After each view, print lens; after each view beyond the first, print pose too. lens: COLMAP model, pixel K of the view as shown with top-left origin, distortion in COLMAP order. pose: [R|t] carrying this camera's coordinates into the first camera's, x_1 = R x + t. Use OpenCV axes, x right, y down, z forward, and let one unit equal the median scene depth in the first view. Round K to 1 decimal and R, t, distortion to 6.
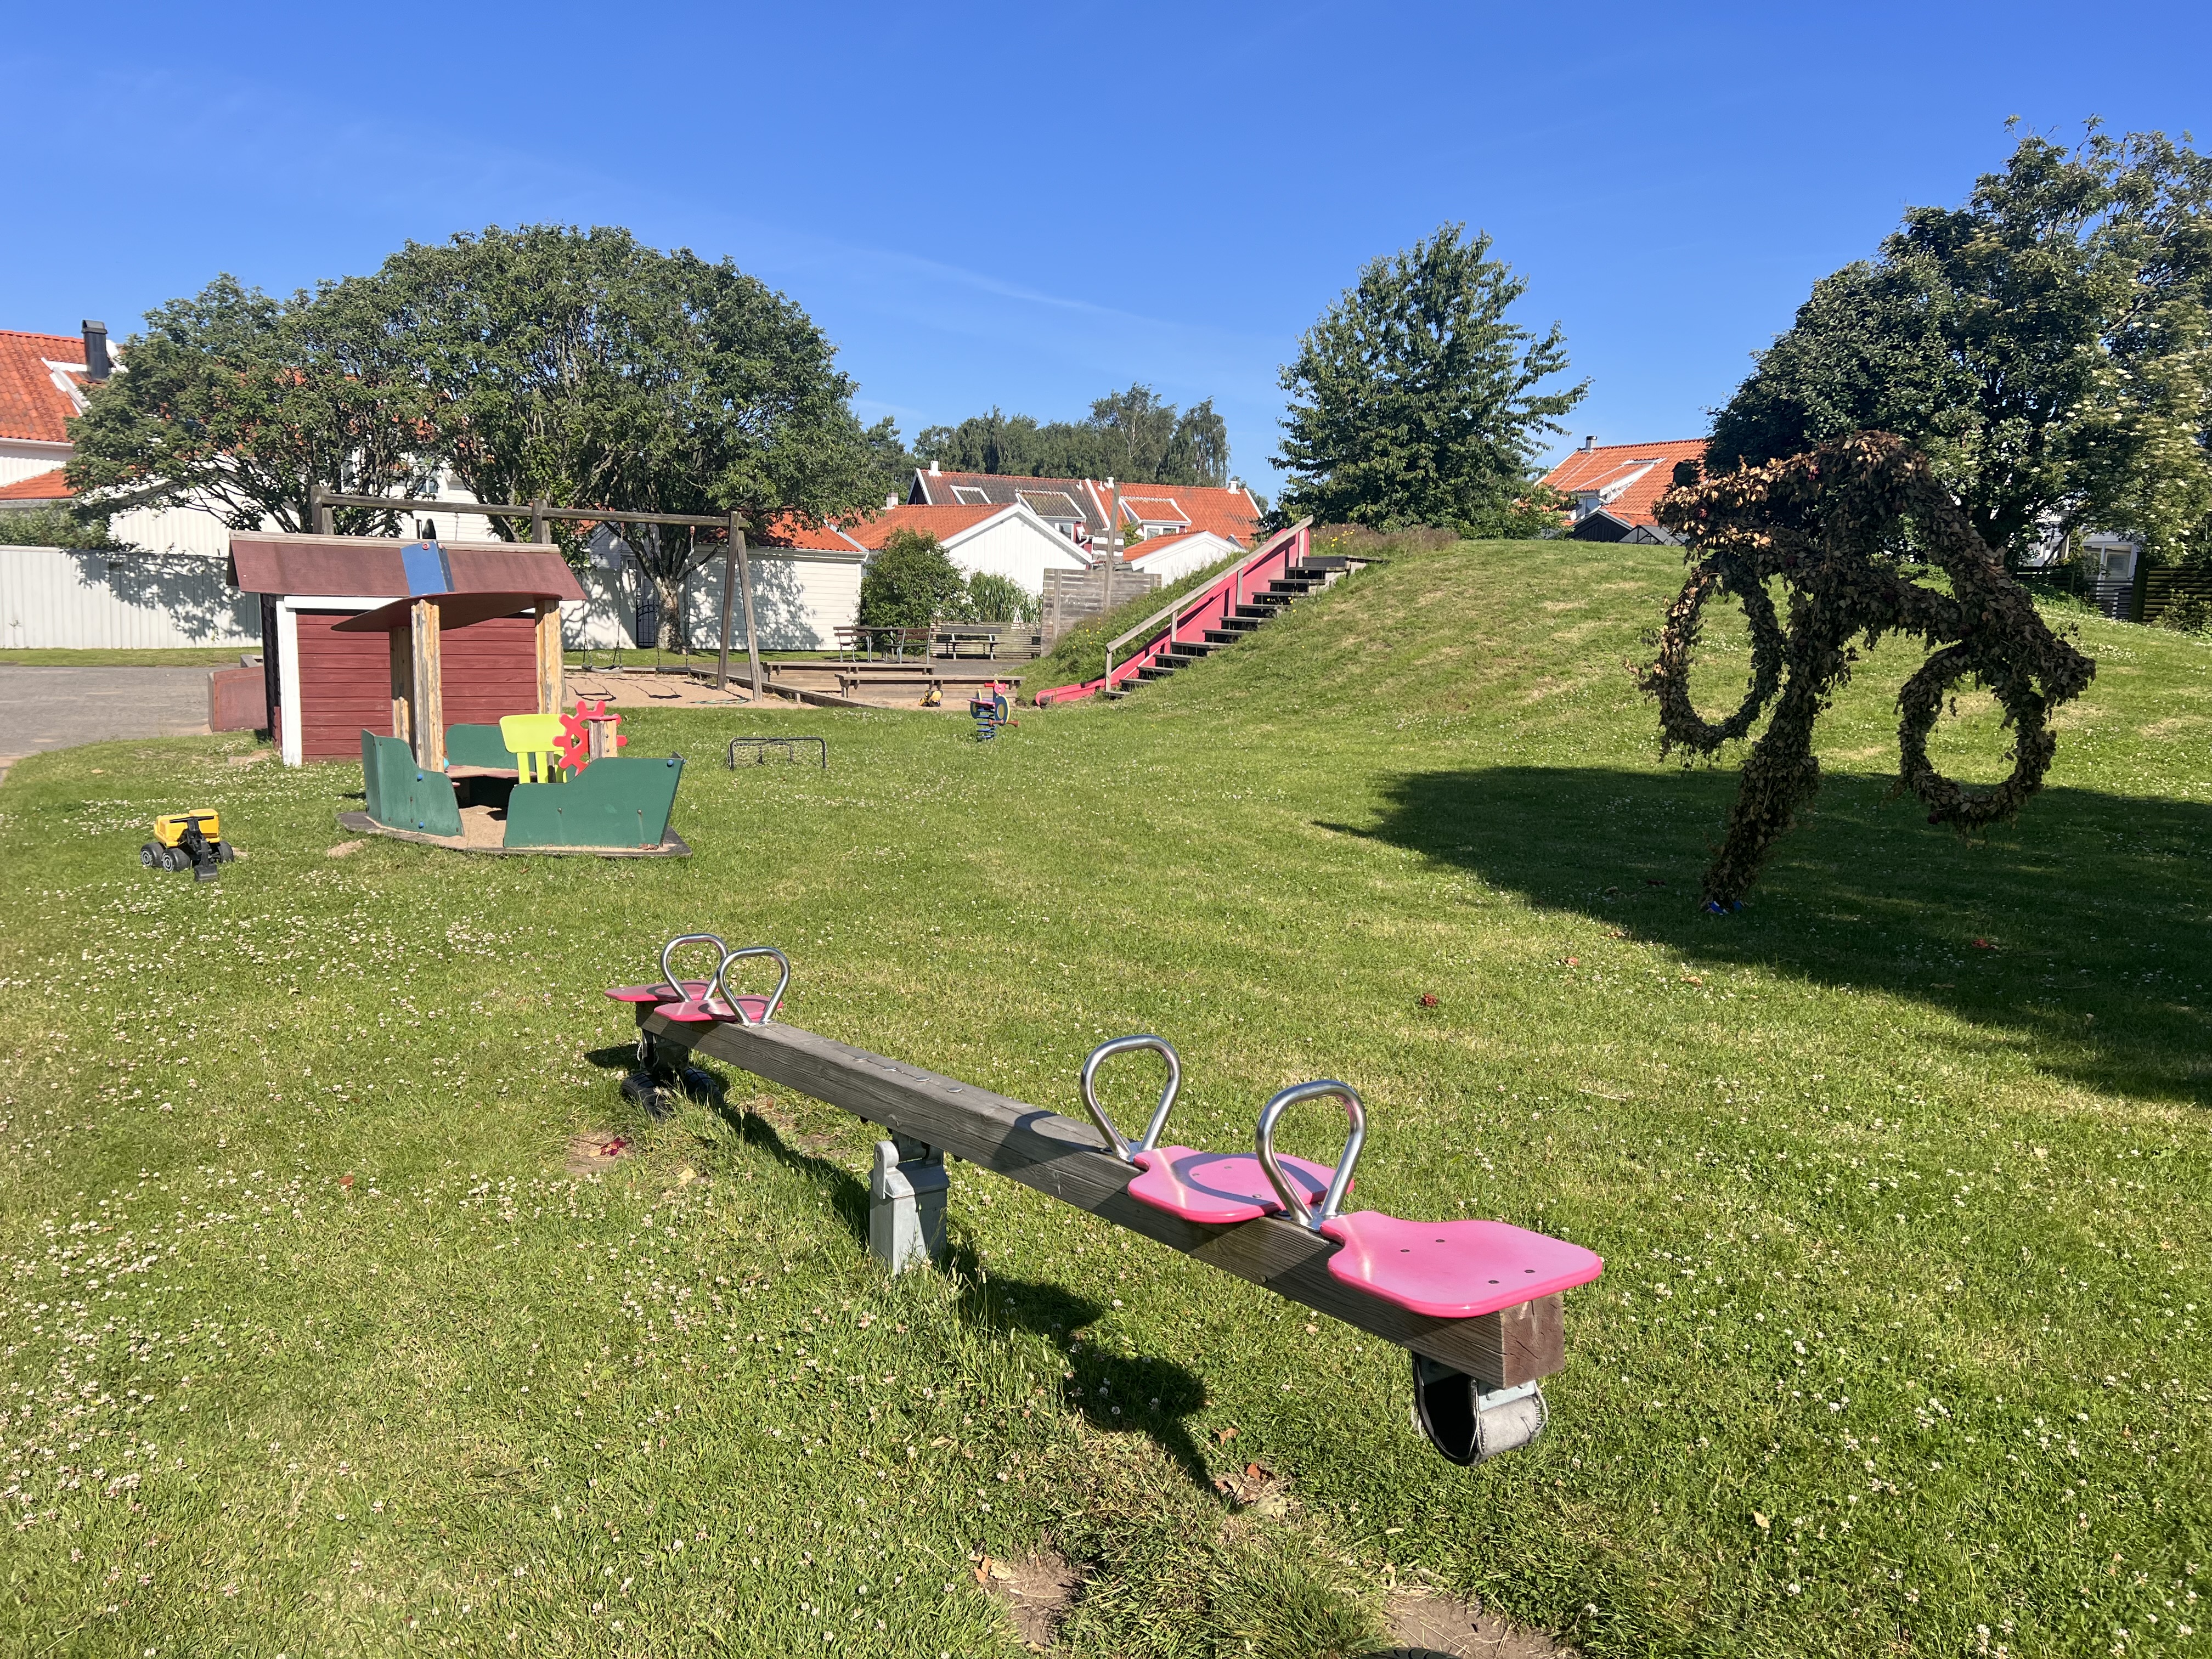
lens RADIAL K [[1658.7, 0, 1106.0], [0, 1658.7, 829.5], [0, 0, 1]] dist [0.074433, -0.128995]
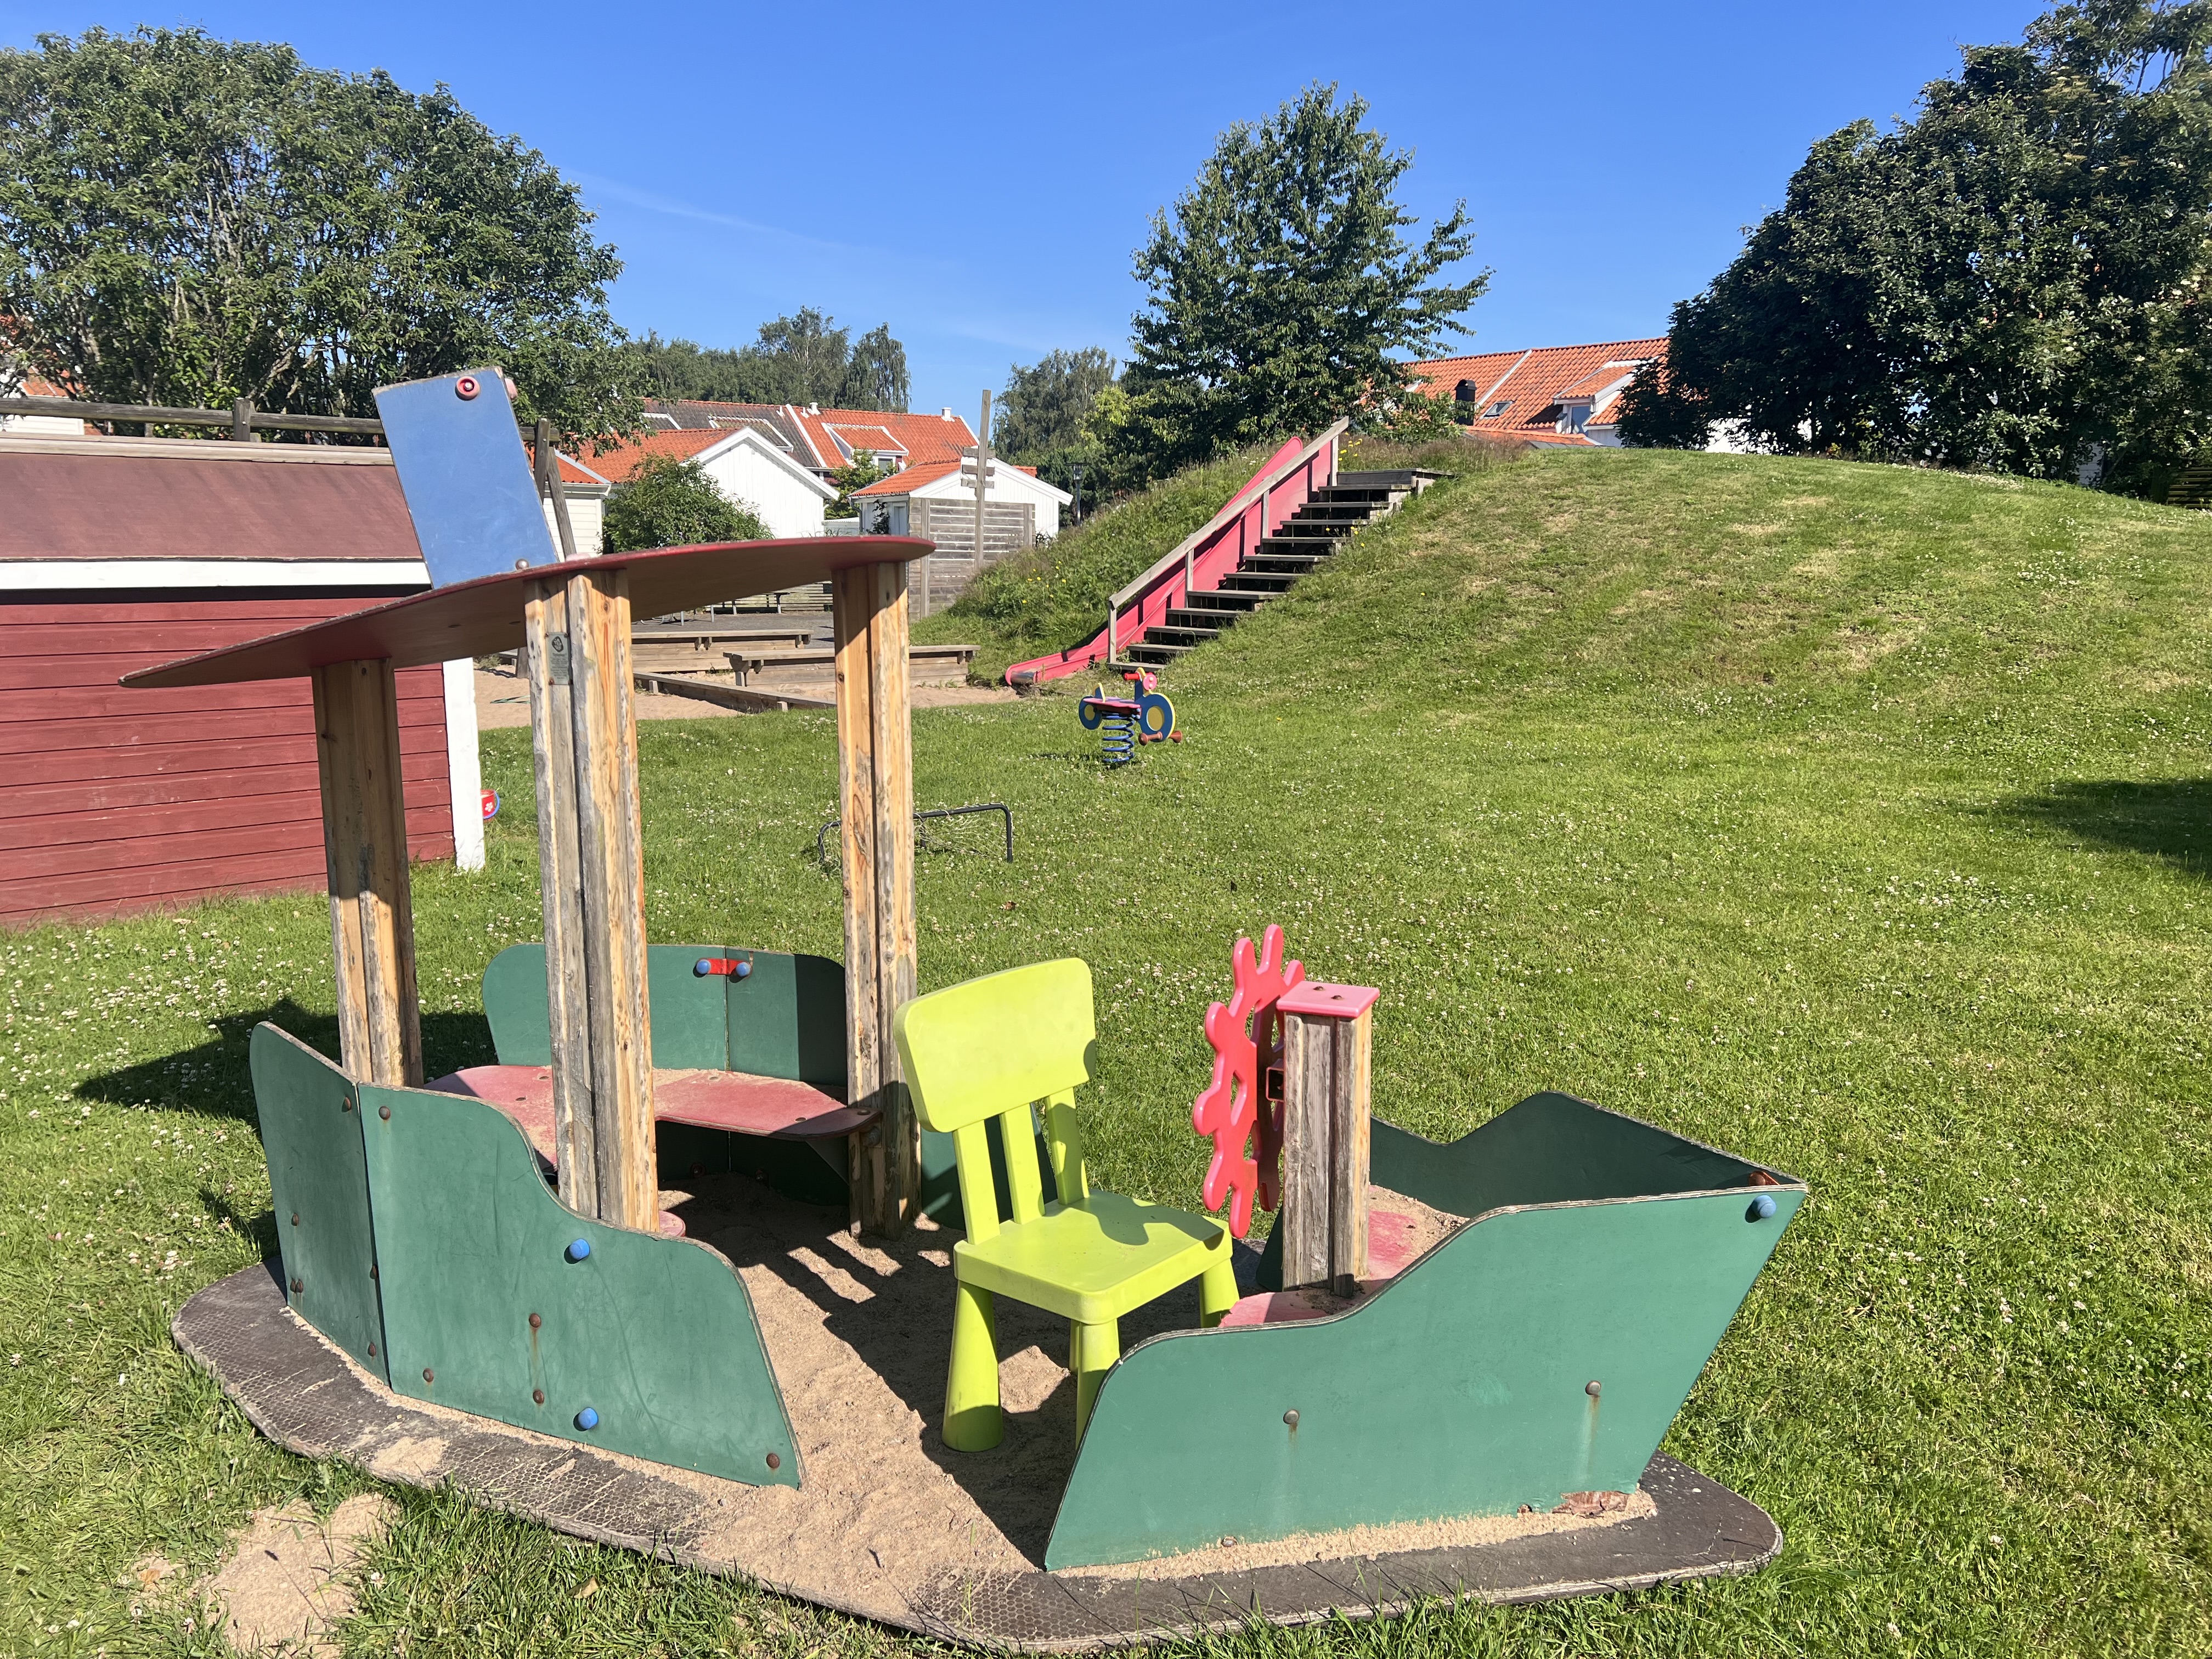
lens RADIAL K [[1645.8, 0, 1106.0], [0, 1645.8, 829.5], [0, 0, 1]] dist [0.033916, -0.042899]
pose [[0.976825, -0.058861, 0.205785, -0.100094], [0.050750, 0.997720, 0.044481, -0.027715], [-0.207934, -0.033007, 0.977586, 0.192892]]
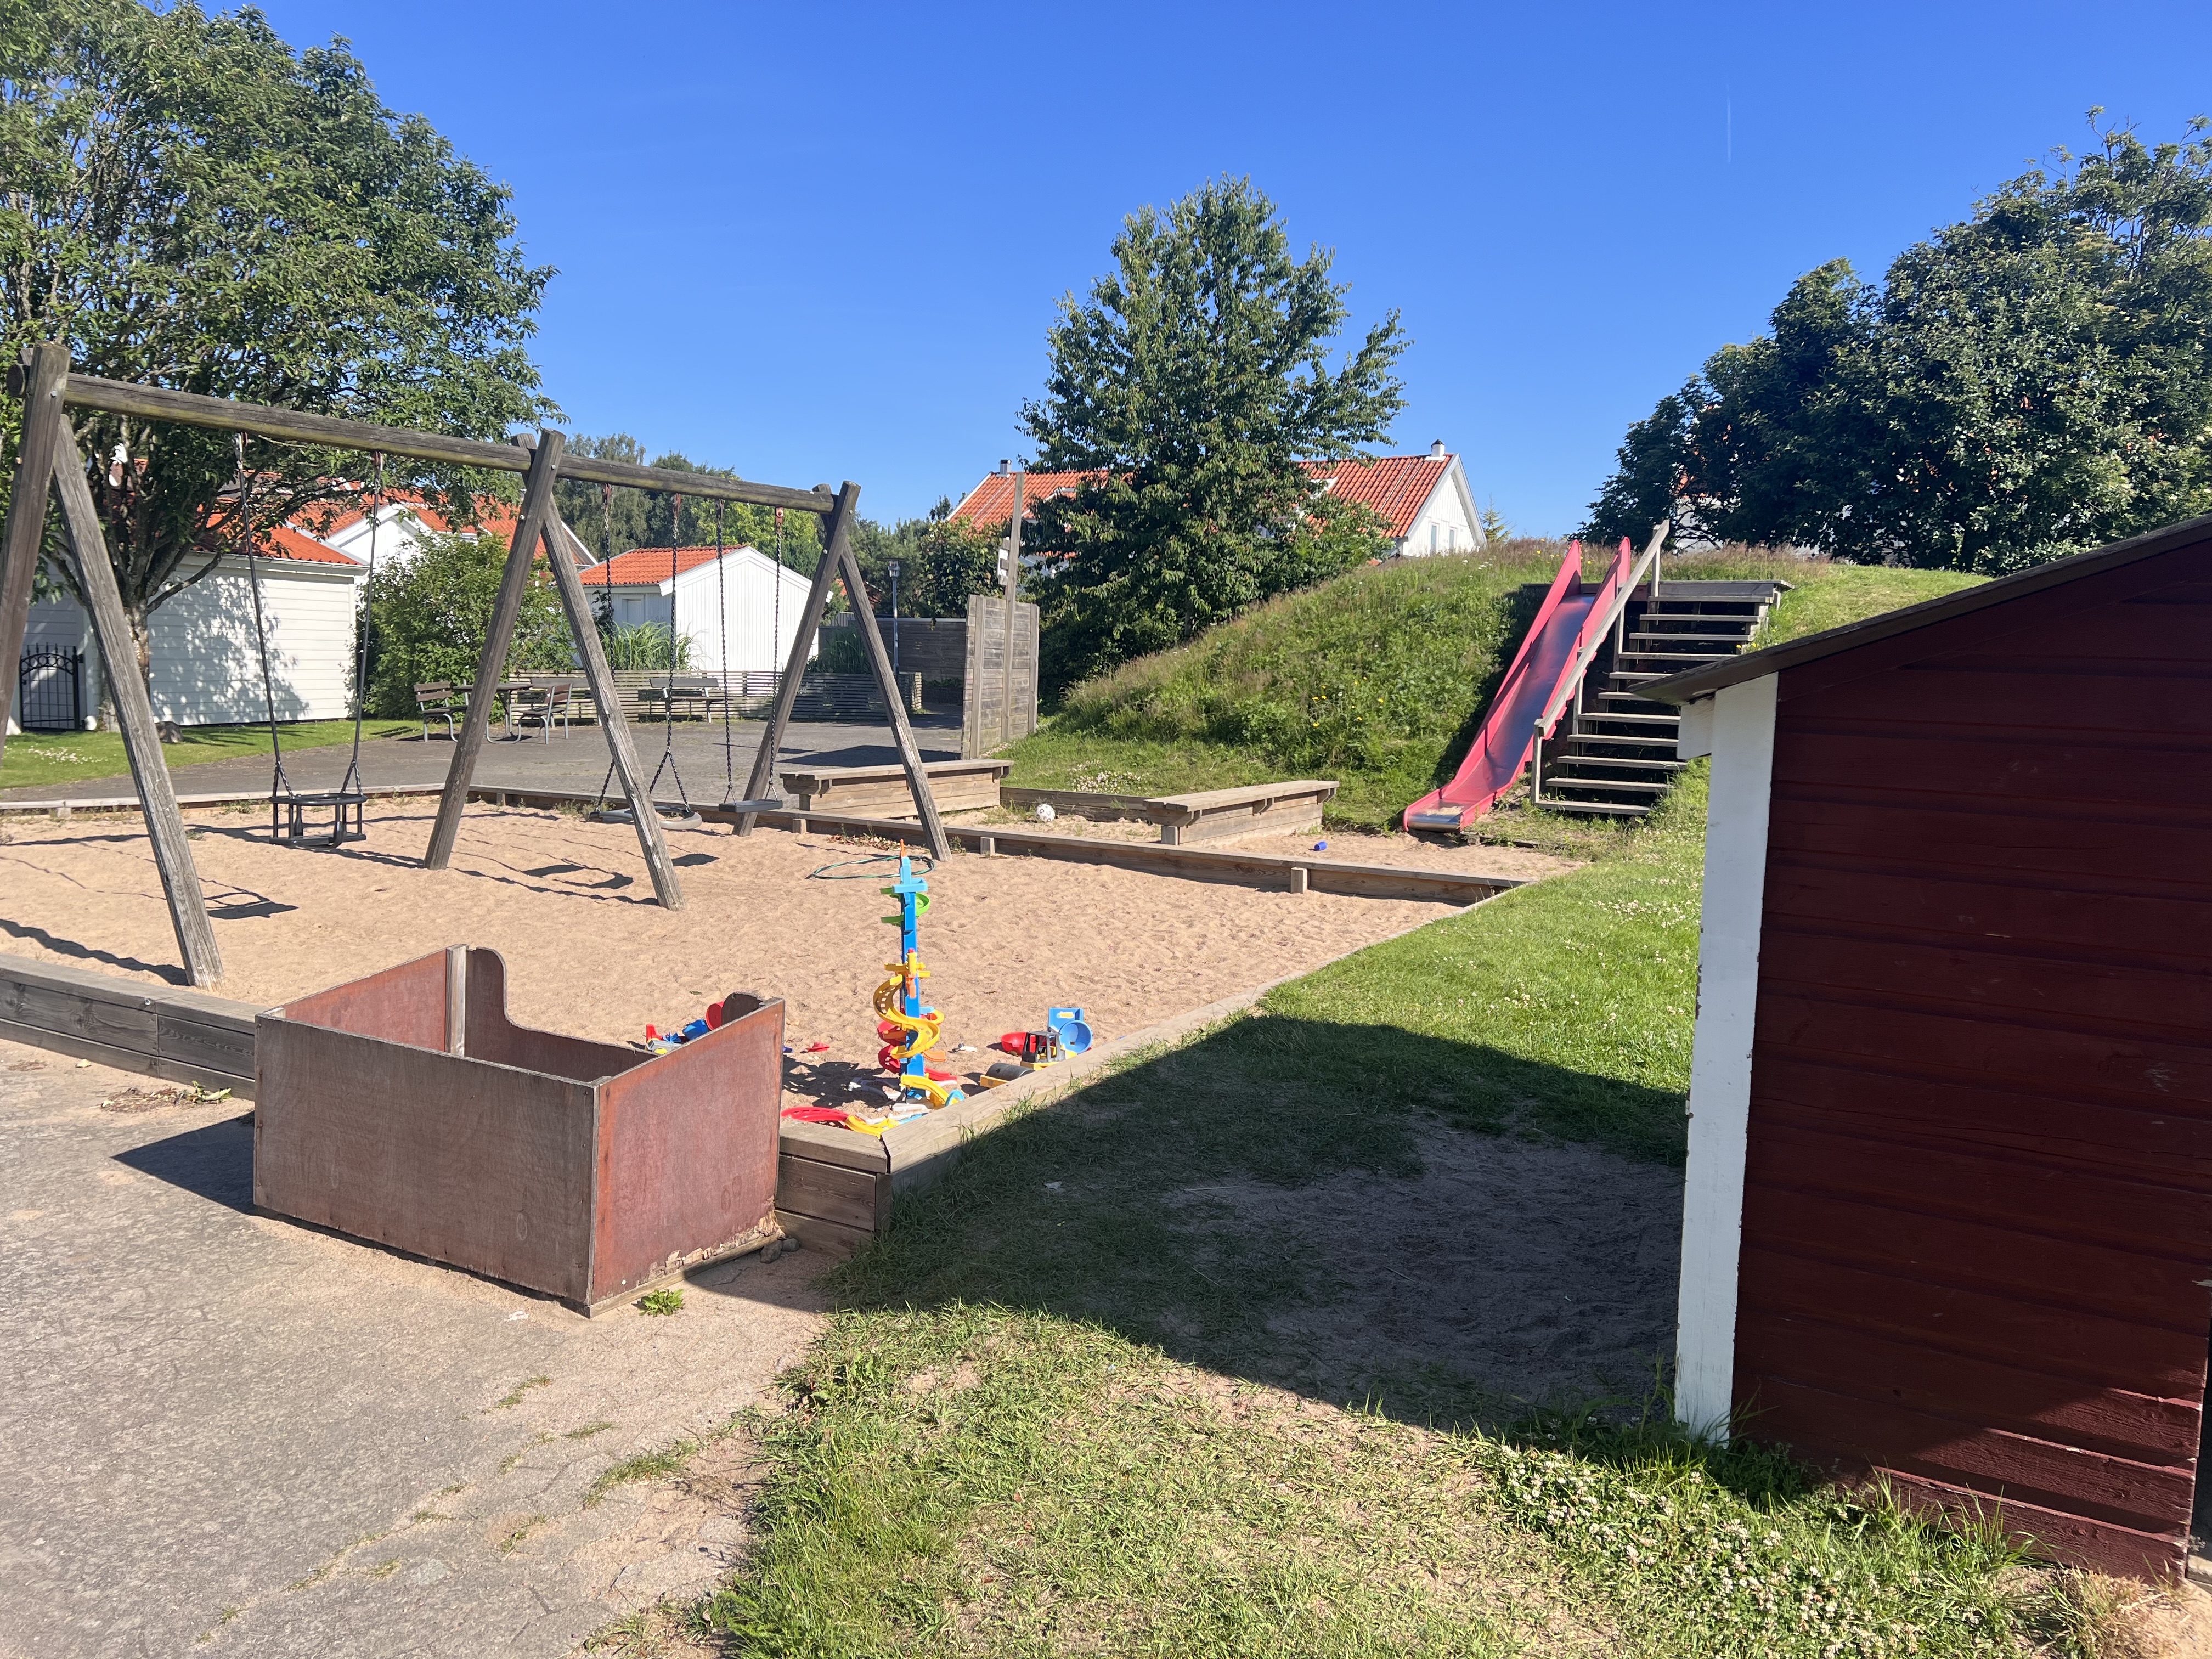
lens RADIAL K [[1658.7, 0, 1106.0], [0, 1658.7, 829.5], [0, 0, 1]] dist [0.074433, -0.128995]
pose [[0.852444, -0.066615, 0.518558, -0.290717], [0.074947, 0.997176, 0.004895, -0.057082], [-0.517419, 0.034692, 0.855029, 0.366770]]
